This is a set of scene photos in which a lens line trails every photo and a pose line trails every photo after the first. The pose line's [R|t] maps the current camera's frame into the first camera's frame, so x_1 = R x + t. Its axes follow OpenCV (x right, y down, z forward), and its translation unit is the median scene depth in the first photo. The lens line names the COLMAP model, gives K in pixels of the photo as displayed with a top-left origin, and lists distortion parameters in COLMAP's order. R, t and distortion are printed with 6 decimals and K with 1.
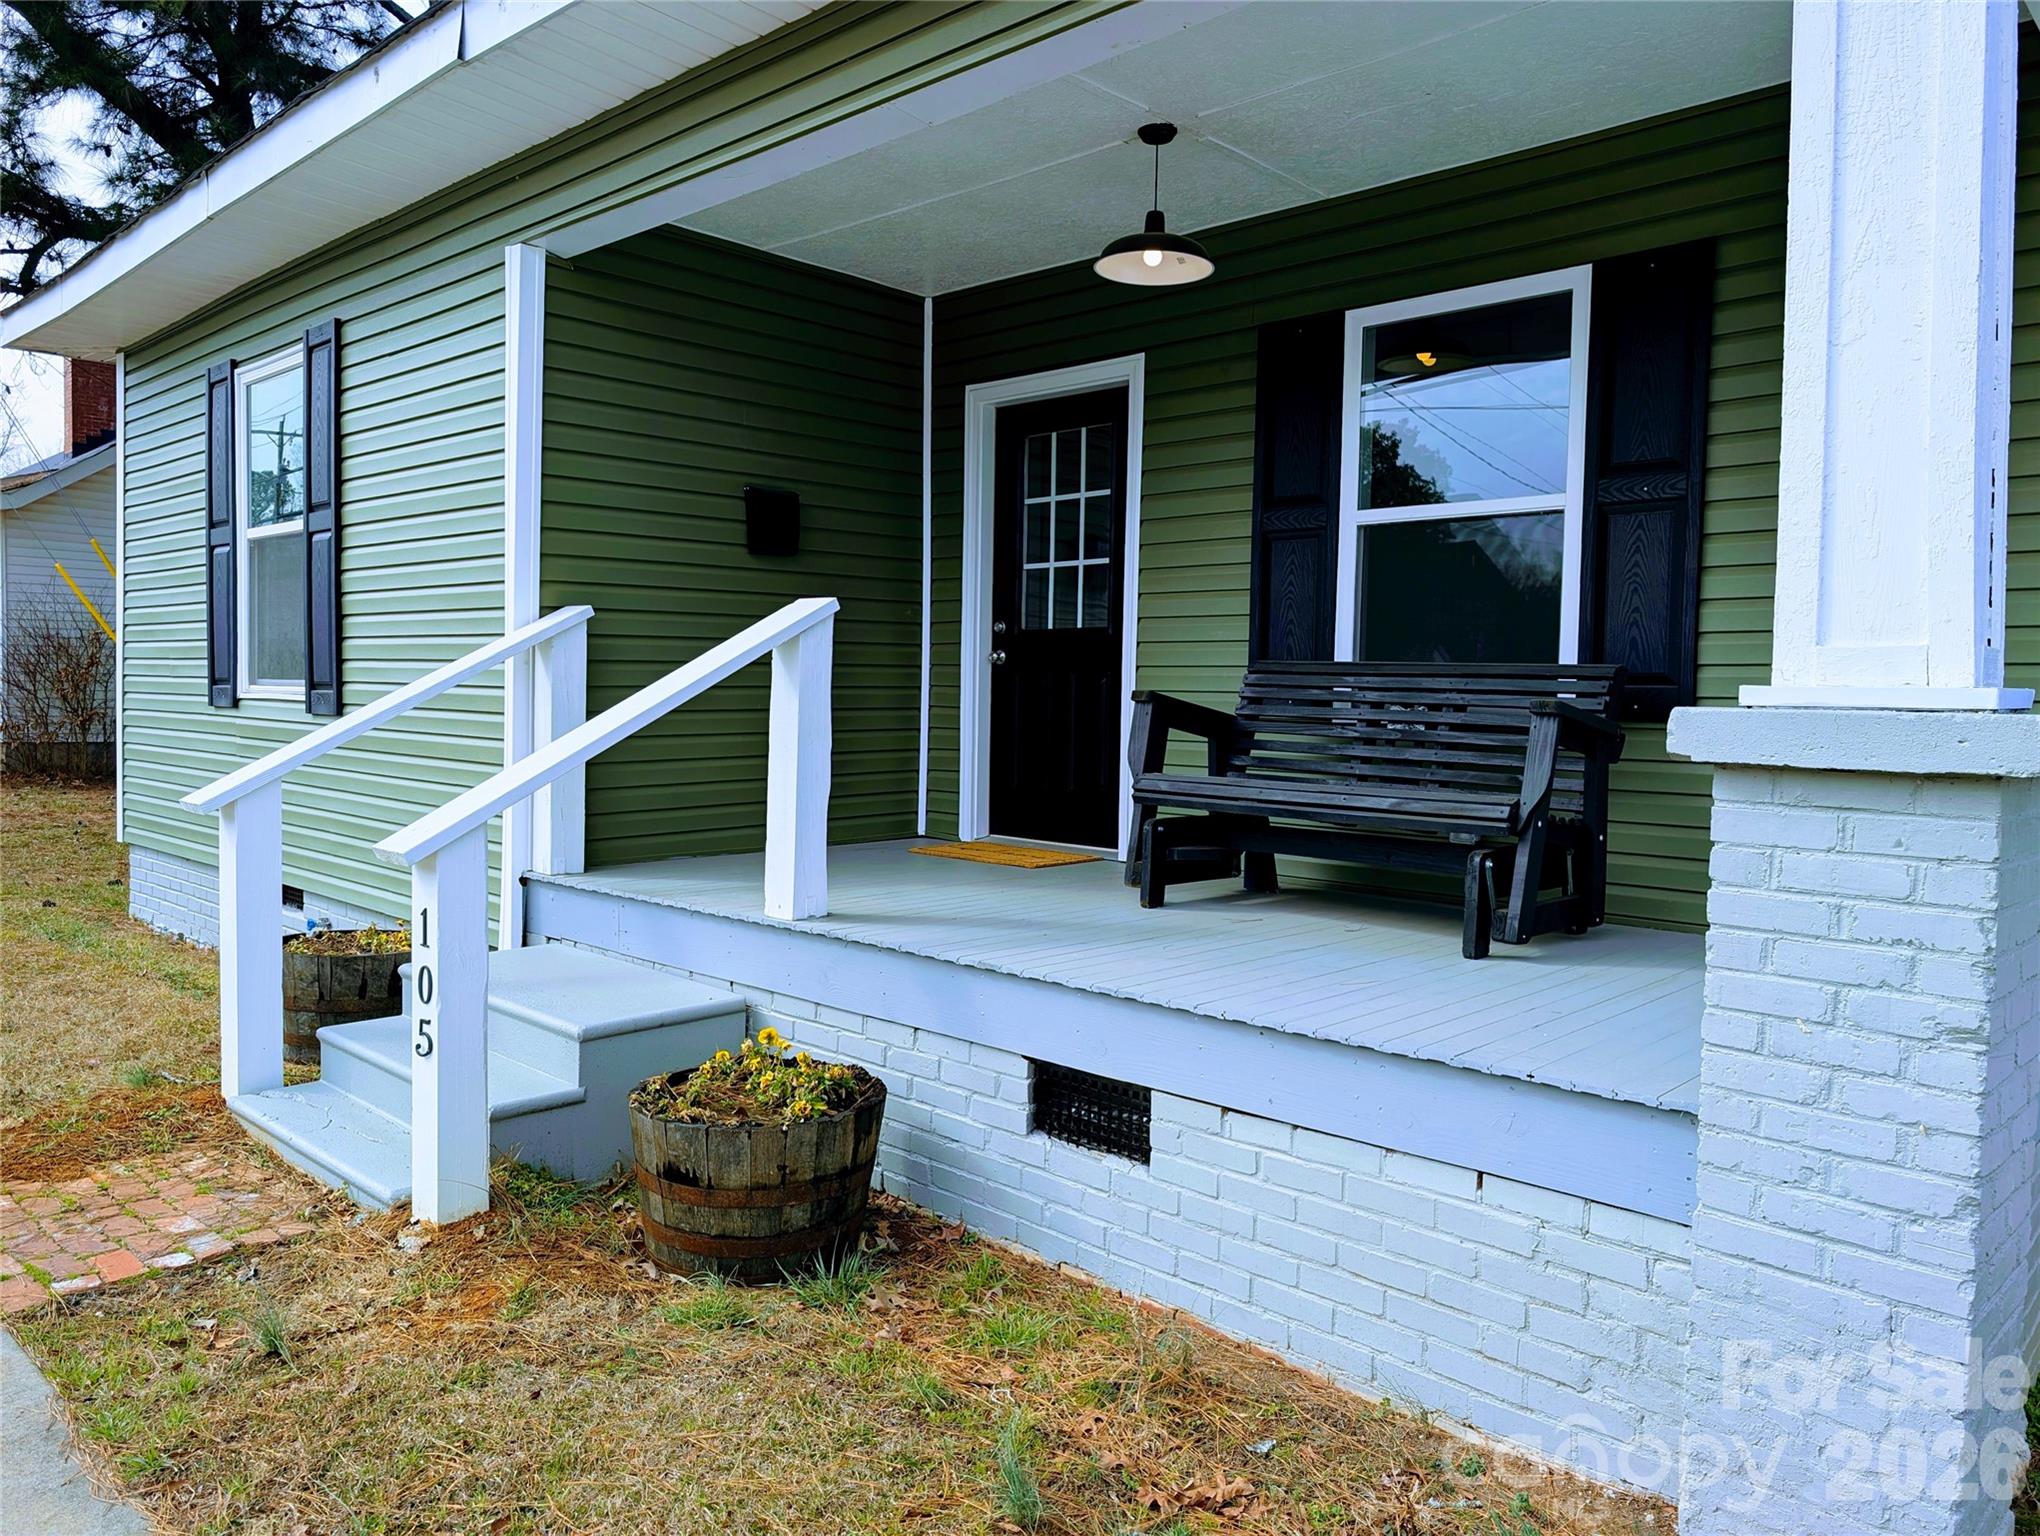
lens RADIAL K [[1425.6, 0, 1020.0], [0, 1425.6, 768.0], [0, 0, 1]] dist [0.050831, -0.001254]
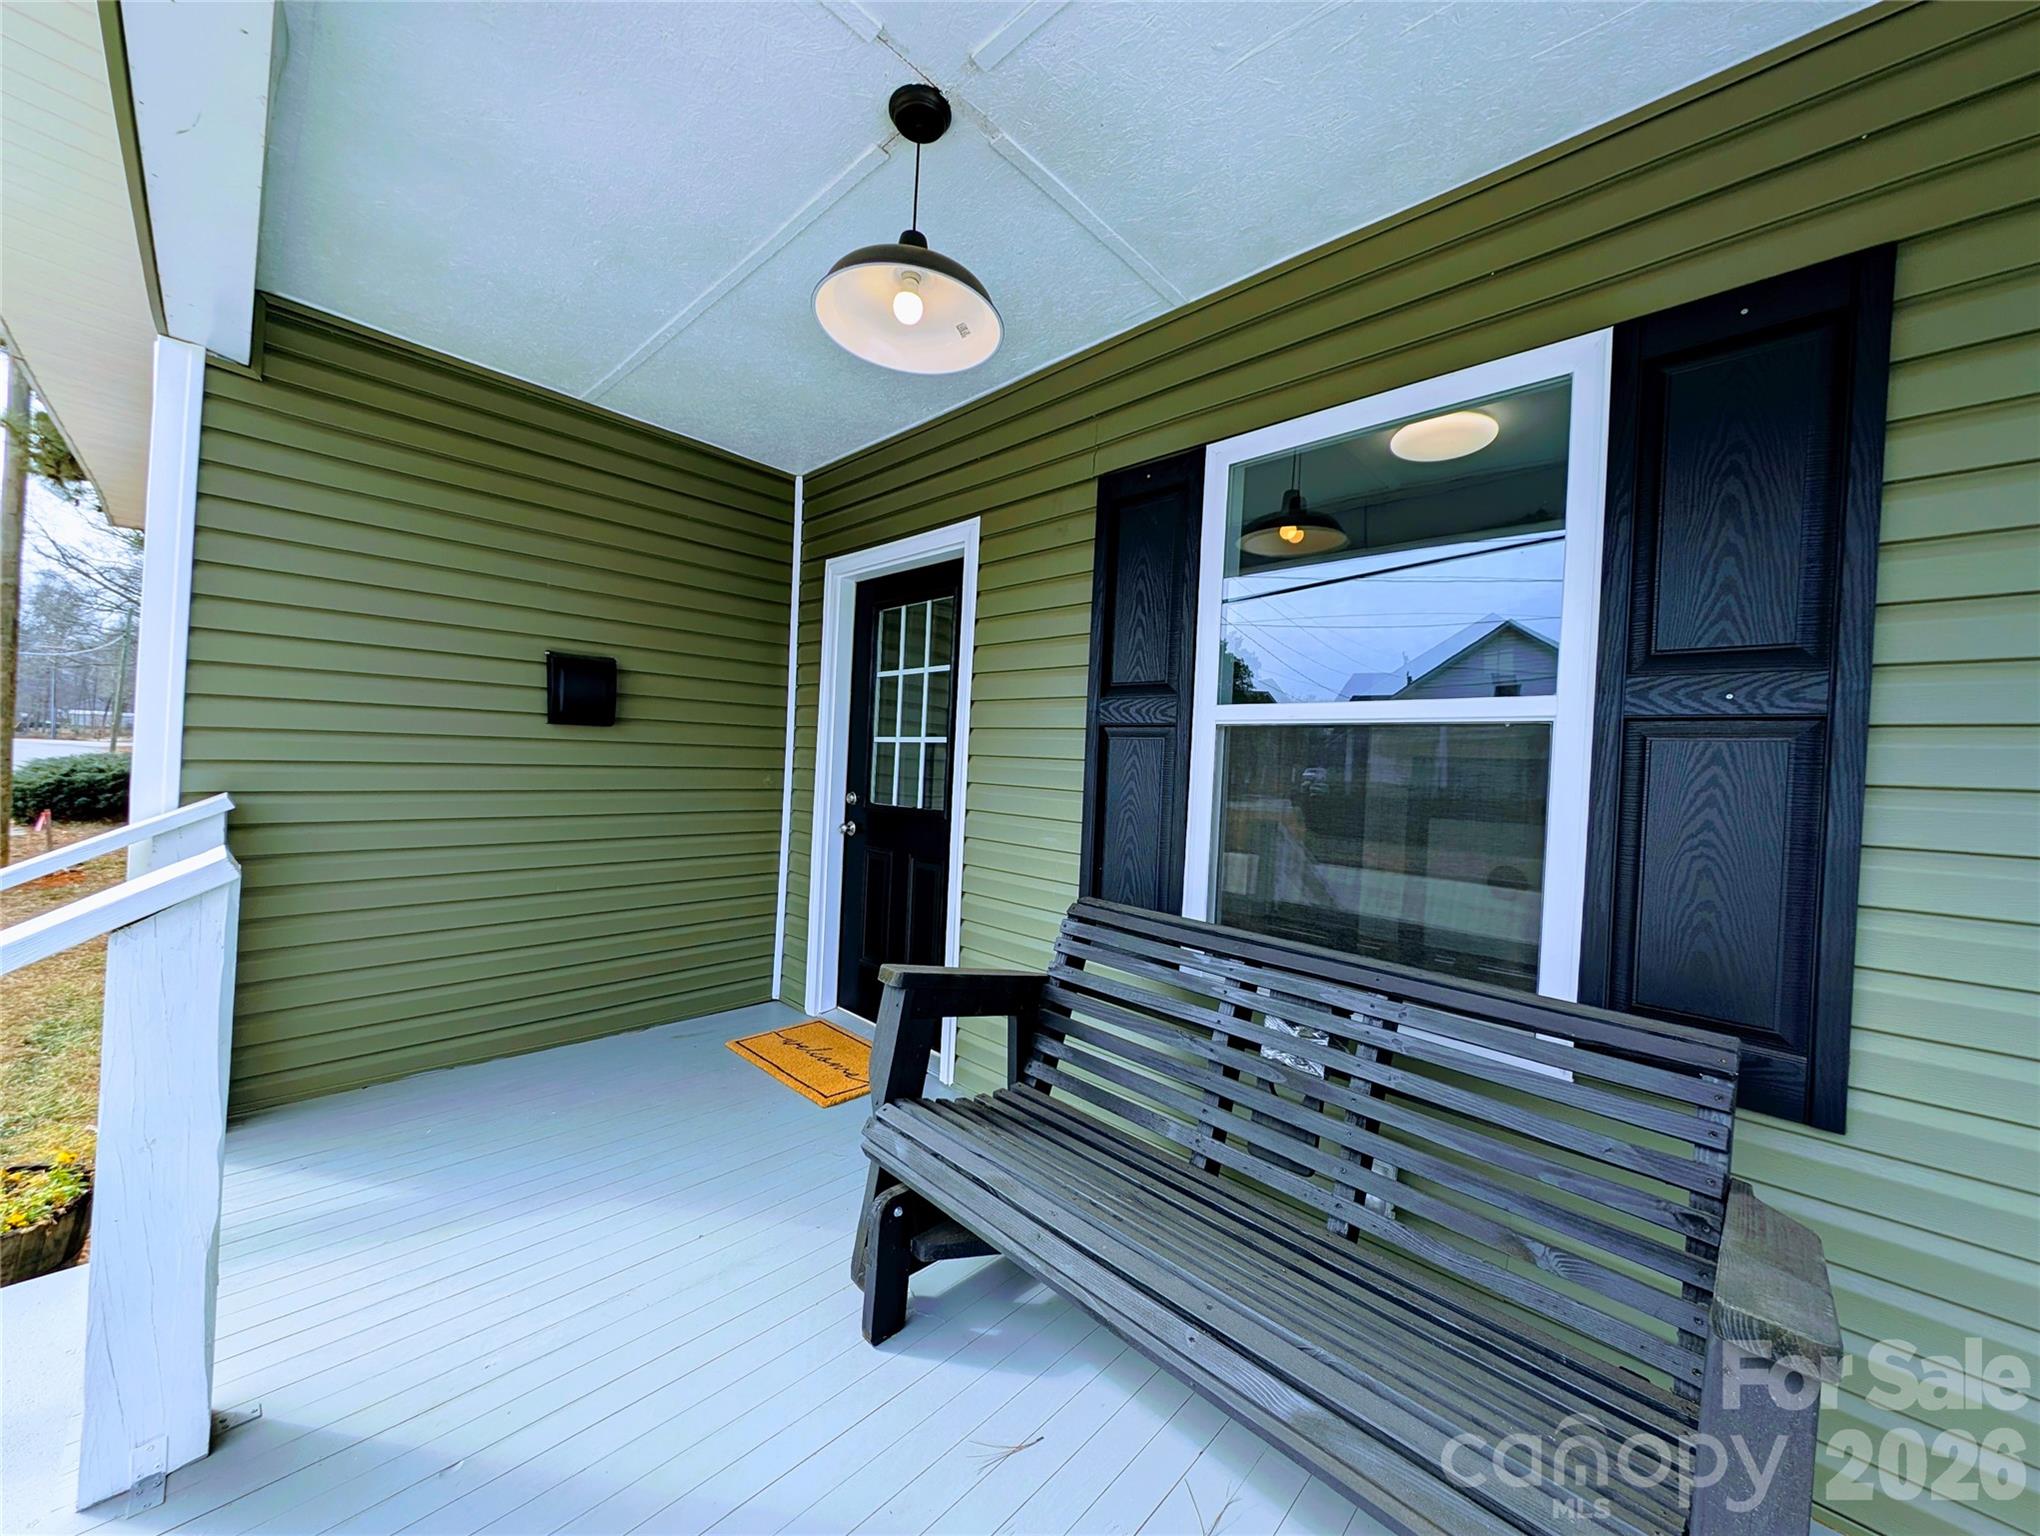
lens RADIAL K [[767.1, 0, 1017.0], [0, 767.1, 771.3], [0, 0, 1]] dist [0.011070, -0.000349]
pose [[0.999567, 0.028087, -0.008775, 0.125864], [-0.028488, 0.998367, -0.049510, -0.113482], [0.007370, 0.049738, 0.998735, 0.558822]]
